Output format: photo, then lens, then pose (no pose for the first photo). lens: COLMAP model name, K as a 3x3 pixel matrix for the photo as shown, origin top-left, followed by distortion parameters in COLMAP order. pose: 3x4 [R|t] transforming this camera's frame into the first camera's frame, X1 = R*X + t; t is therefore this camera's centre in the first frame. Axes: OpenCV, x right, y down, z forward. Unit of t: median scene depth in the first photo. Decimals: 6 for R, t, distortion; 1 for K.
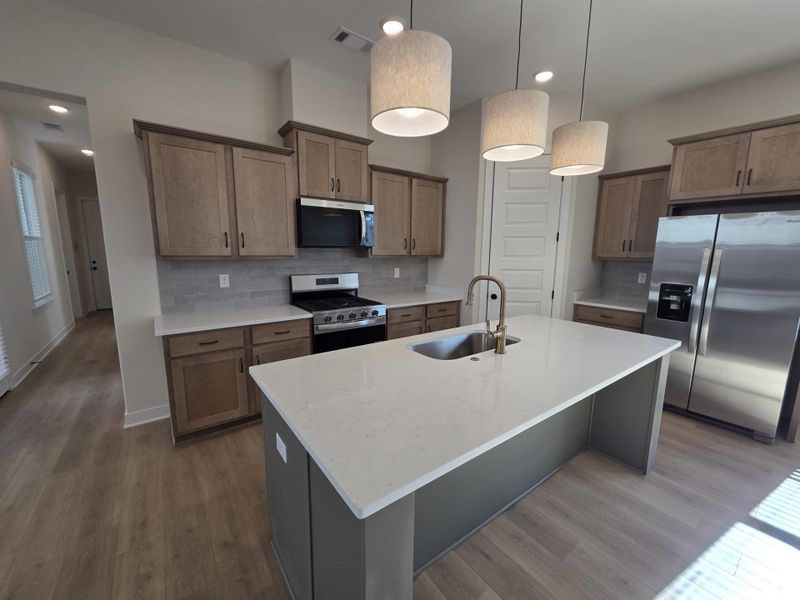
lens RADIAL K [[328.2, 0, 400.5], [0, 328.2, 300.0], [0, 0, 1]] dist [0.005506, -0.000776]
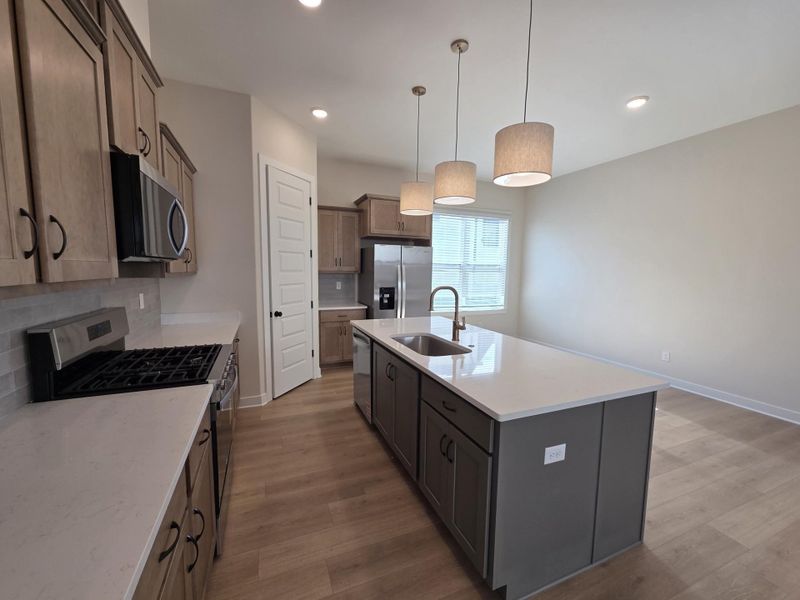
lens RADIAL K [[328.2, 0, 399.9], [0, 328.2, 299.4], [0, 0, 1]] dist [0.005506, -0.000776]
pose [[0.246535, -0.099872, 0.963974, -0.694448], [0.138376, 0.988112, 0.066984, -0.086522], [-0.959204, 0.116877, 0.257424, 0.540666]]
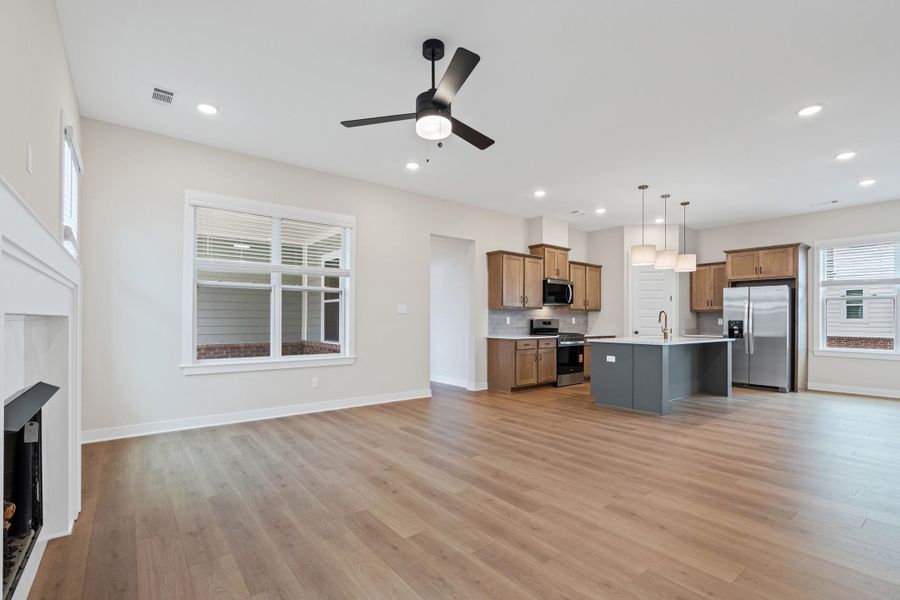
lens RADIAL K [[414.9, 0, 443.9], [0, 414.9, 317.7], [0, 0, 1]] dist [0.000312, -0.000886]
pose [[0.999789, -0.005294, 0.019837, -0.999468], [0.008425, 0.986876, -0.161260, 0.331048], [-0.018723, 0.161393, 0.986713, -1.477651]]
